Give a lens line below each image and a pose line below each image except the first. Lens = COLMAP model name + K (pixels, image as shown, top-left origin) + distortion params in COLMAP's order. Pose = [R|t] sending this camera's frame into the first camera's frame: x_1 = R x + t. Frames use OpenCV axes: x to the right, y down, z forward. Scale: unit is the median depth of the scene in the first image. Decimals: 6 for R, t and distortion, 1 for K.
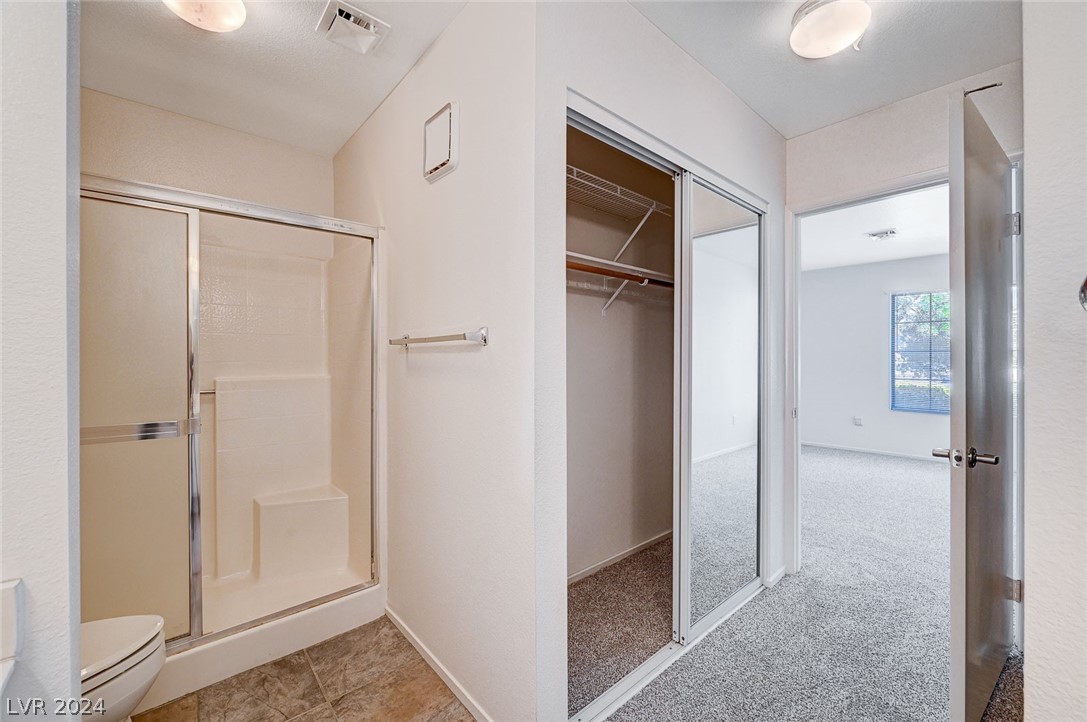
lens RADIAL K [[447.6, 0, 566.4], [0, 447.6, 357.6], [0, 0, 1]] dist [0.001449, -0.000049]
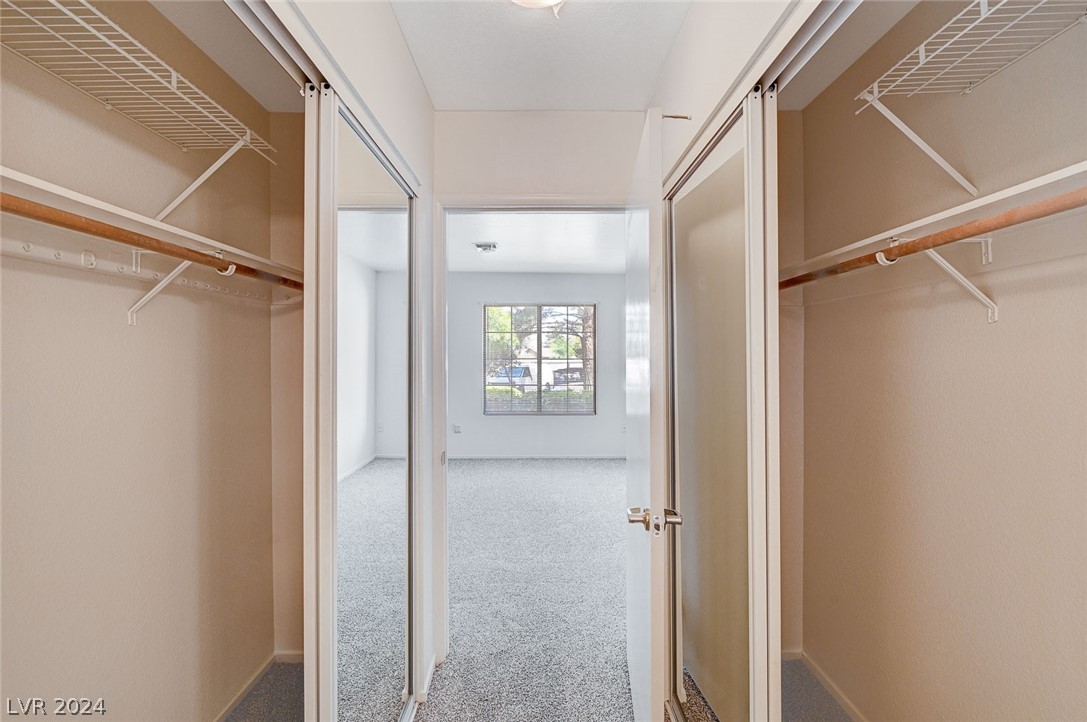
lens RADIAL K [[483.7, 0, 543.5], [0, 483.7, 361.0], [0, 0, 1]] dist [-0.003833, 0.000149]
pose [[0.692851, -0.004022, 0.721070, 0.012617], [-0.006793, 0.999904, 0.012105, -0.062738], [-0.721049, -0.013285, 0.692757, 0.290632]]
